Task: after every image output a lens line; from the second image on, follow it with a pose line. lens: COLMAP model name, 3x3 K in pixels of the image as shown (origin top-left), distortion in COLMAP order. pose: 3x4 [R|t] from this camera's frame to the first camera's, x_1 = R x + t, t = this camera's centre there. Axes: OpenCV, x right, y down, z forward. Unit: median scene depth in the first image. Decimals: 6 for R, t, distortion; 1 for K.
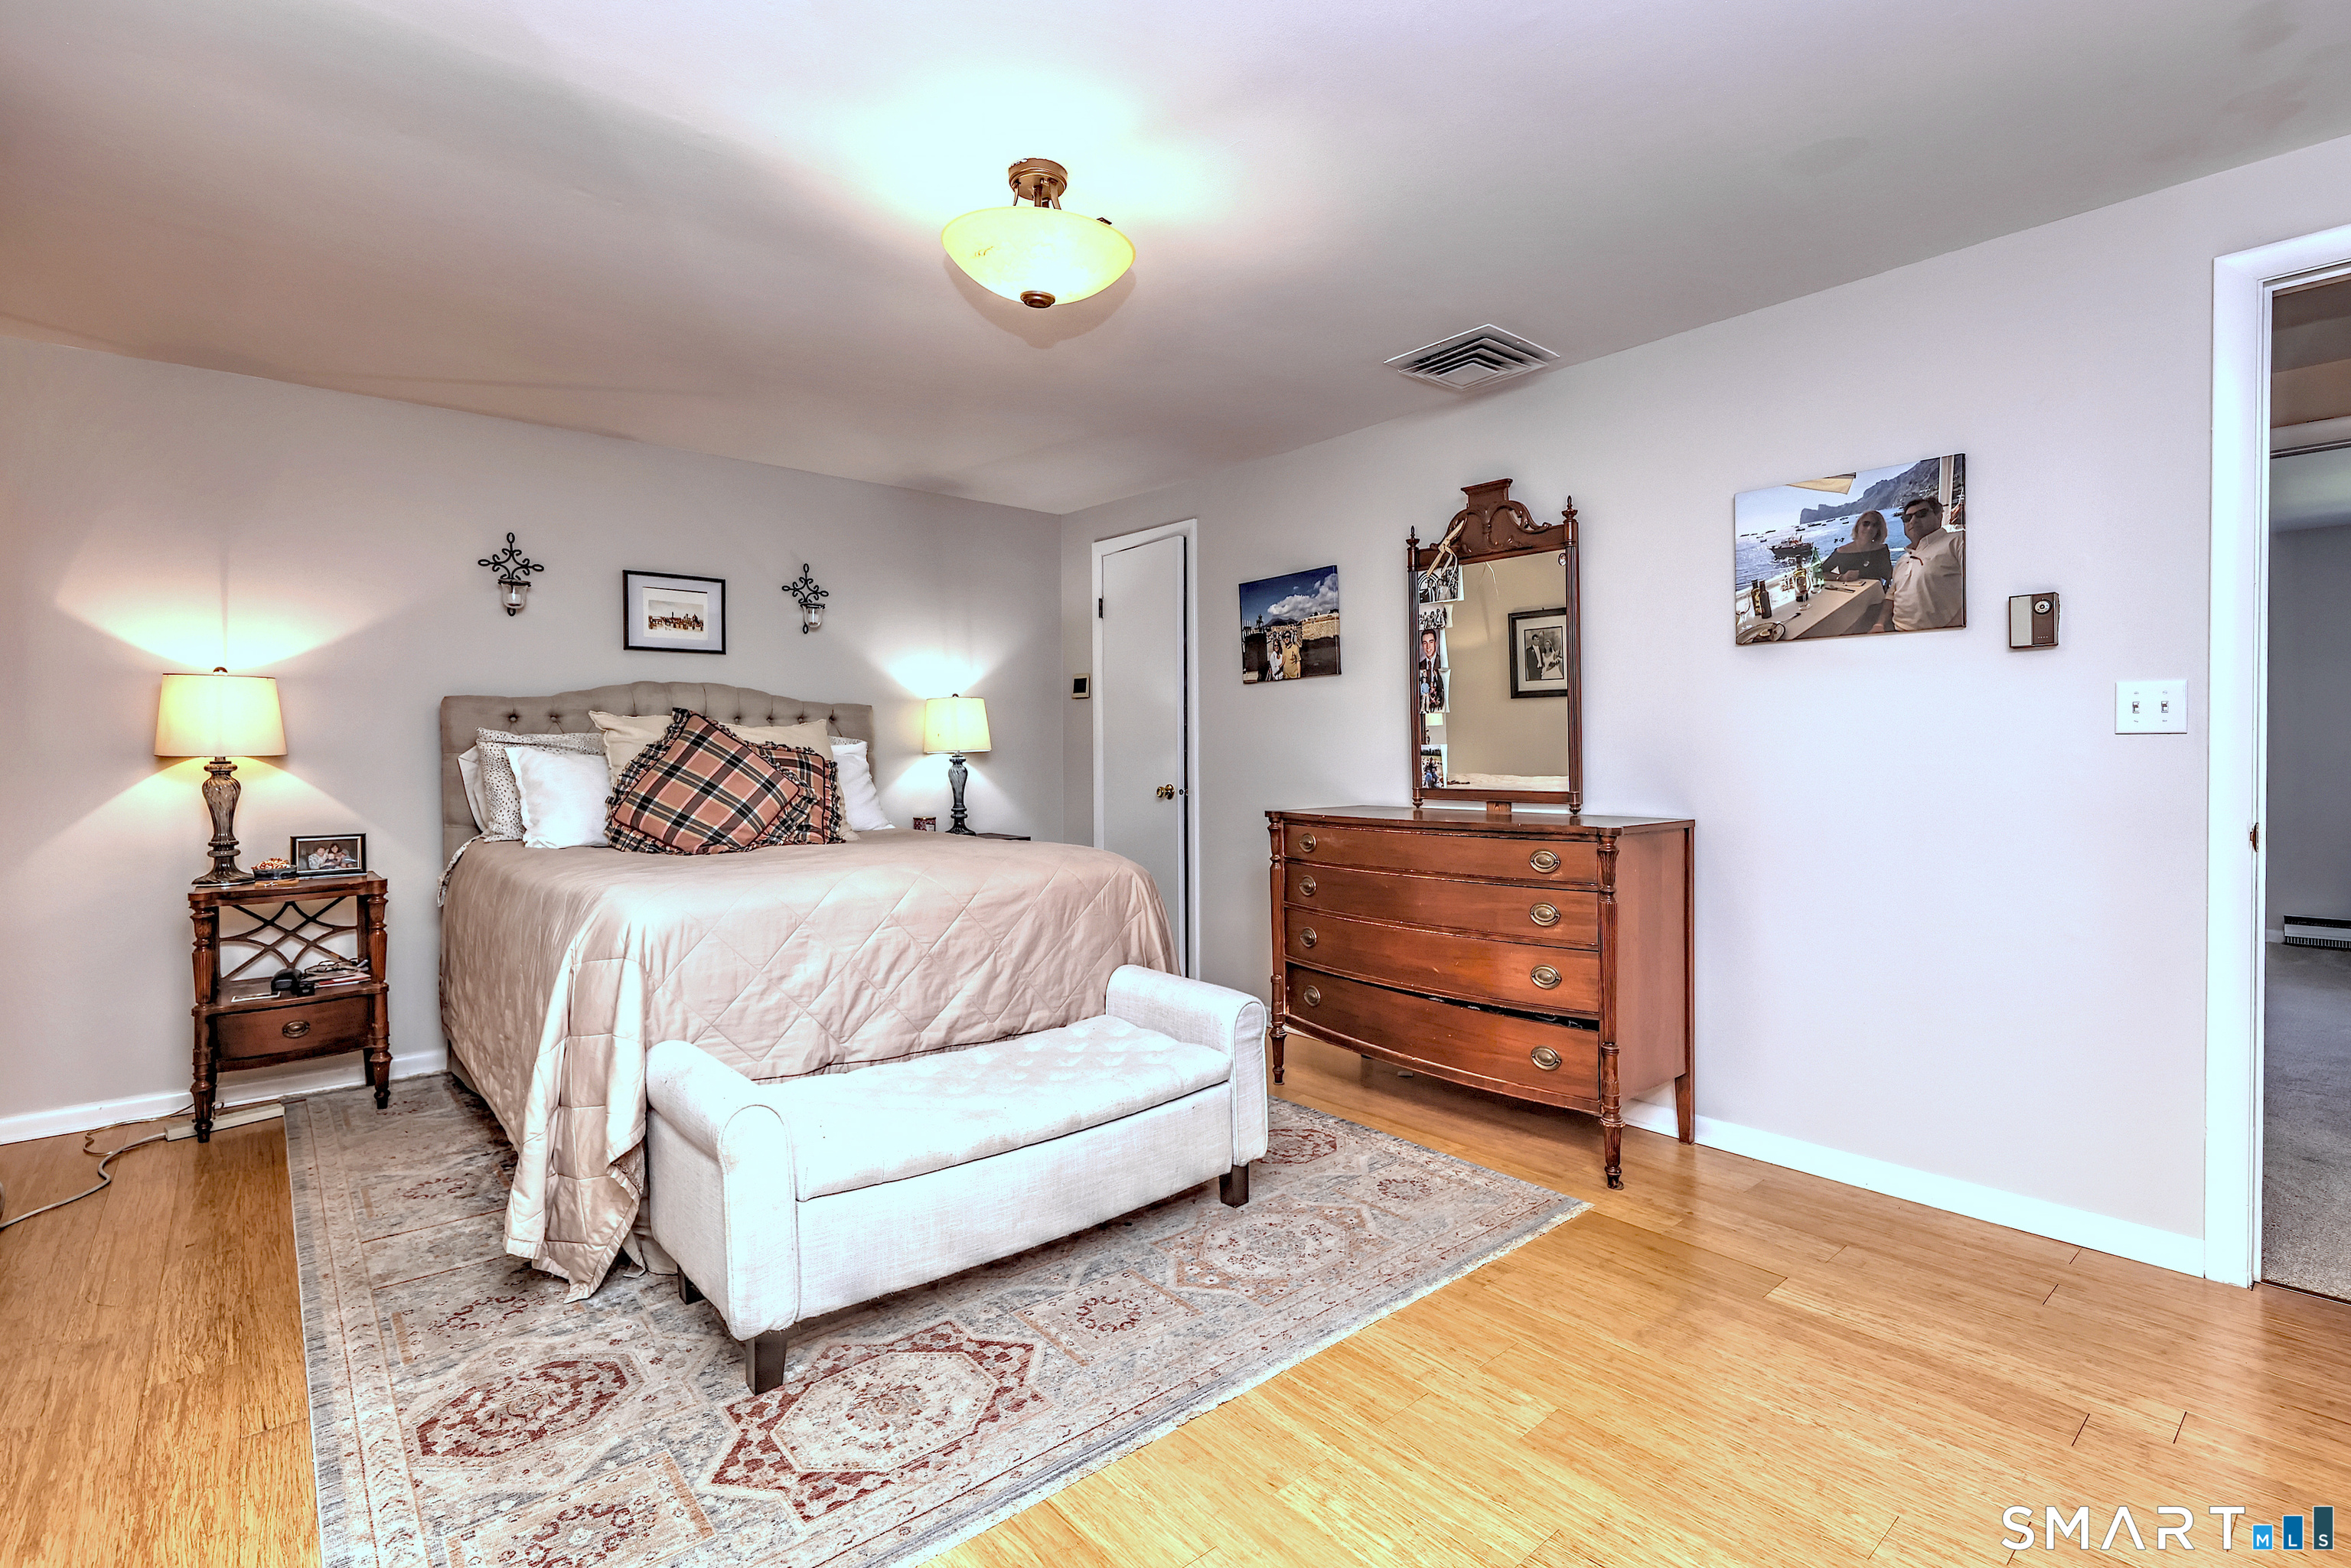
lens RADIAL K [[1101.9, 0, 1168.5], [0, 1101.9, 773.1], [0, 0, 1]] dist [0.005444, -0.000615]
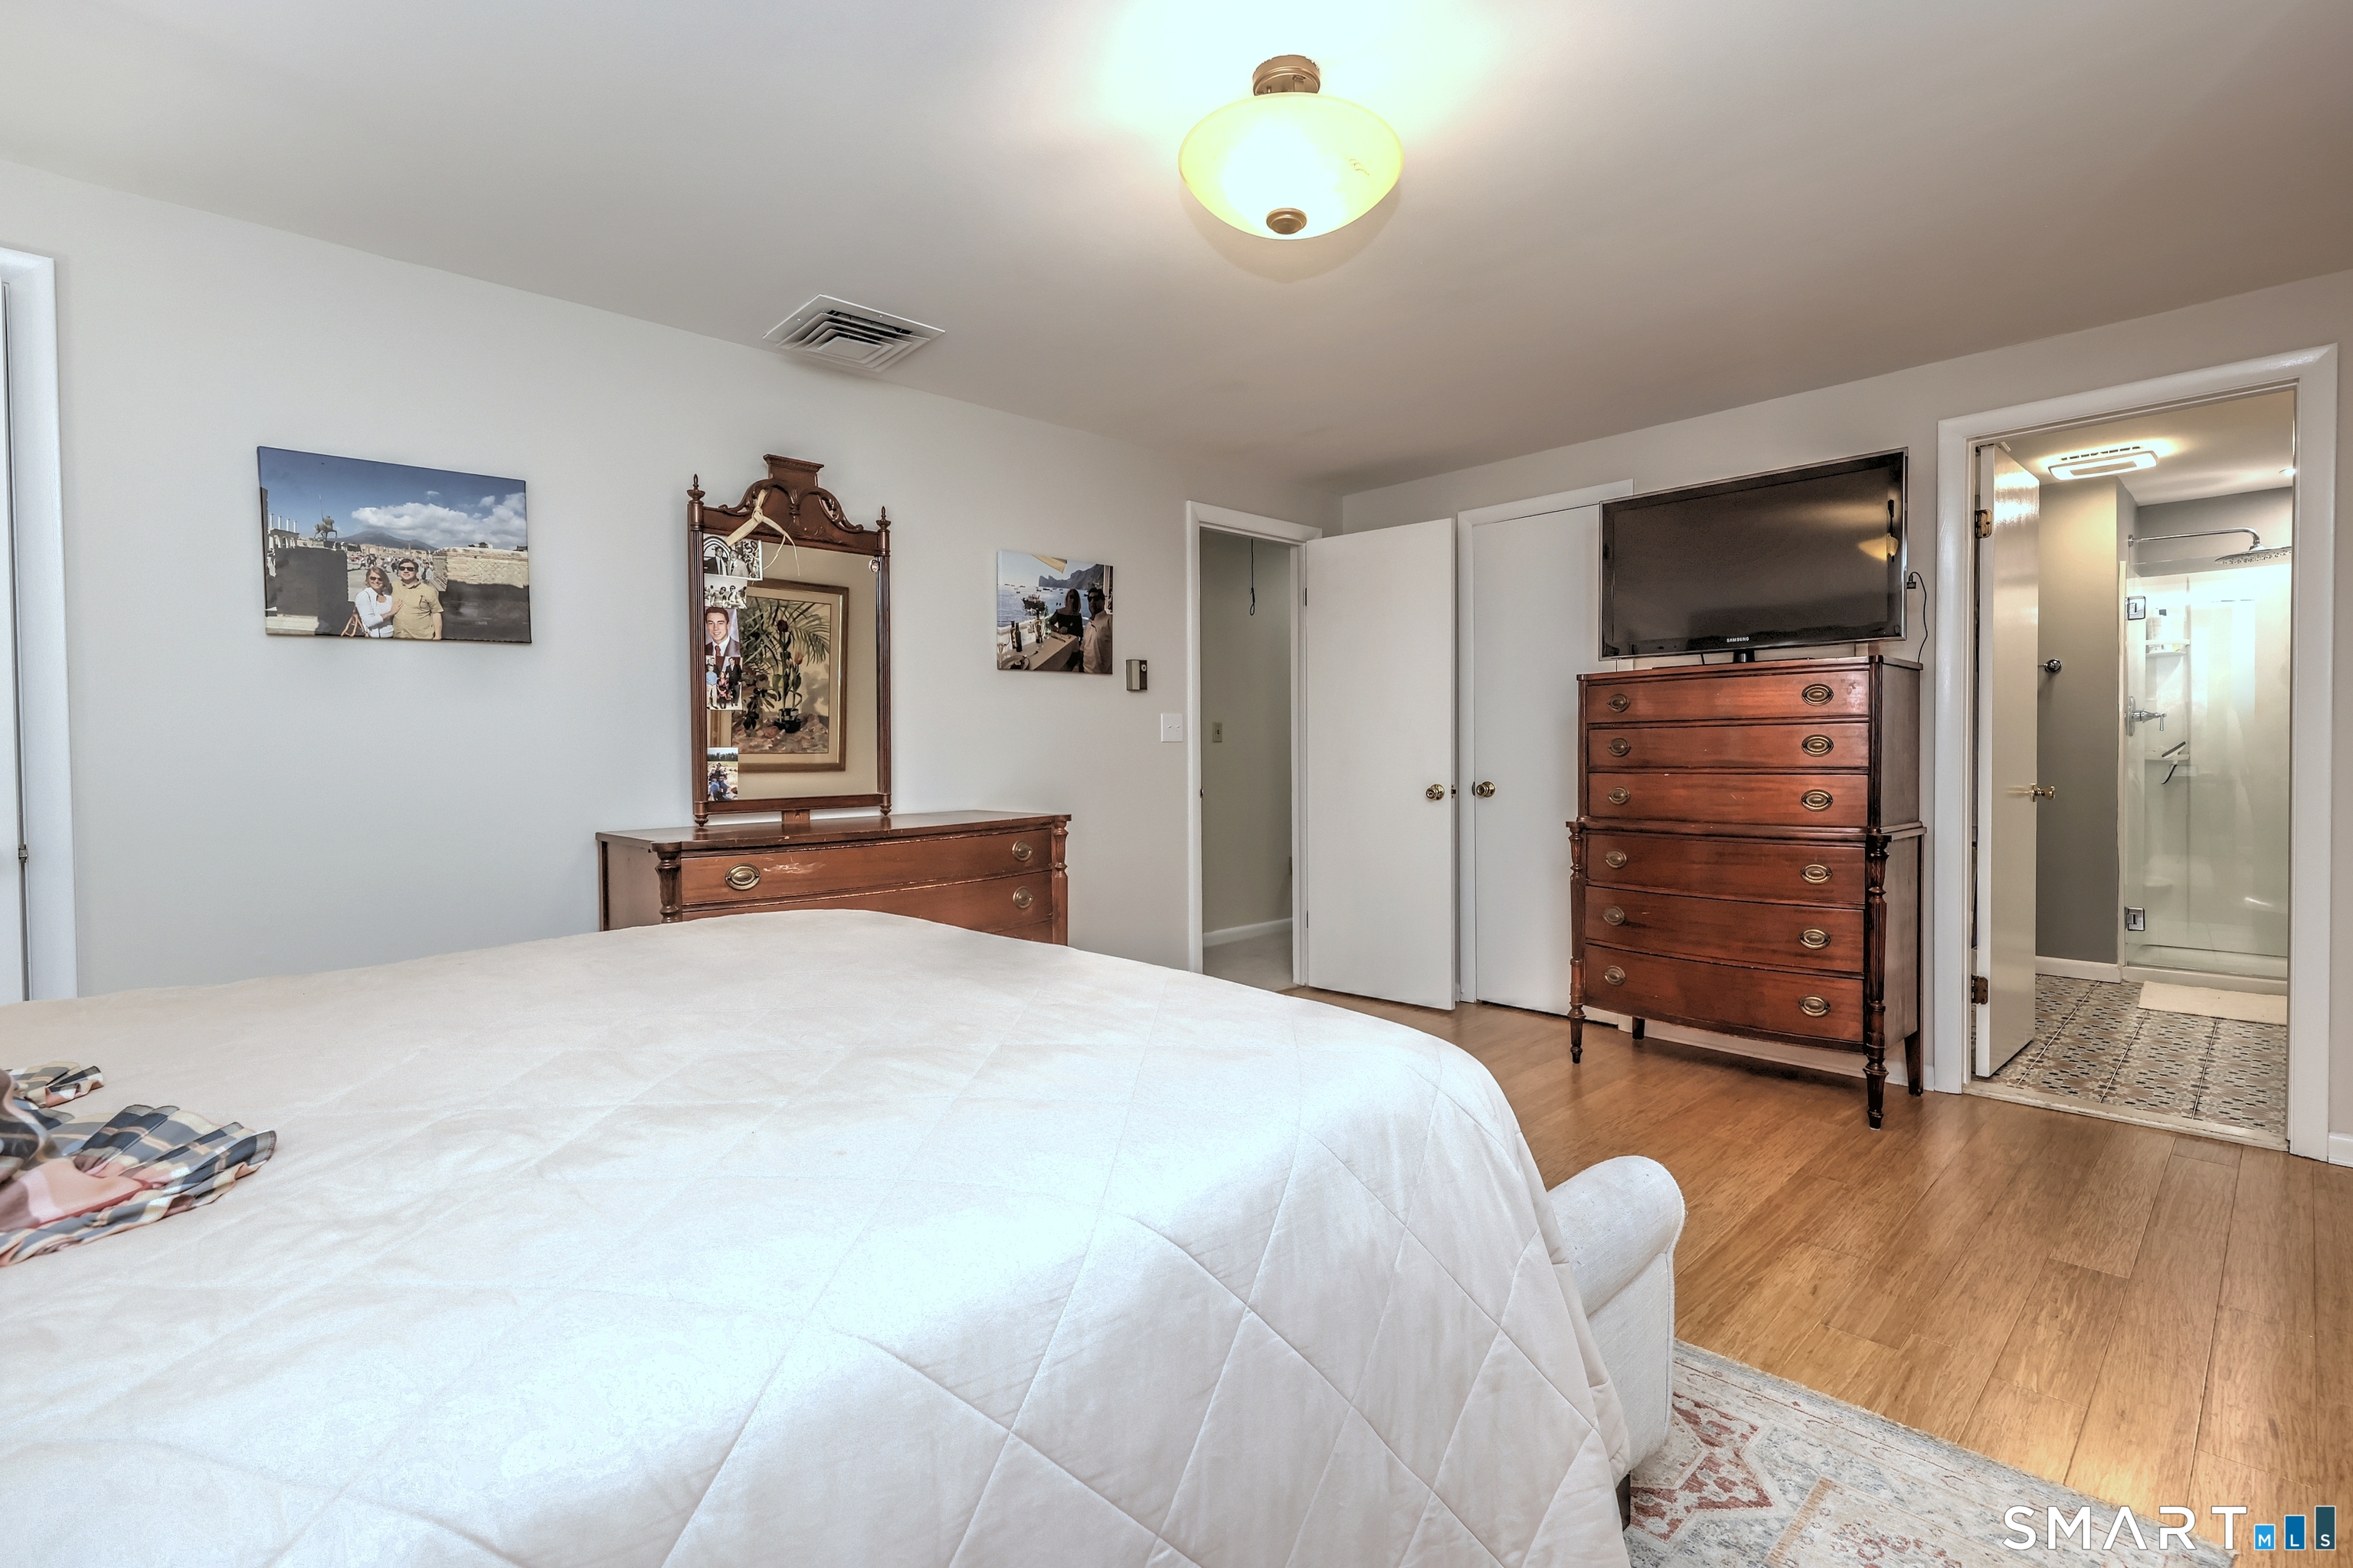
lens RADIAL K [[1102.9, 0, 1168.1], [0, 1102.9, 775.3], [0, 0, 1]] dist [0.005444, -0.000615]
pose [[-0.079391, -0.017827, 0.996684, -0.681928], [0.030126, 0.999340, 0.020274, -0.013256], [-0.996388, 0.031636, -0.078802, 0.816683]]
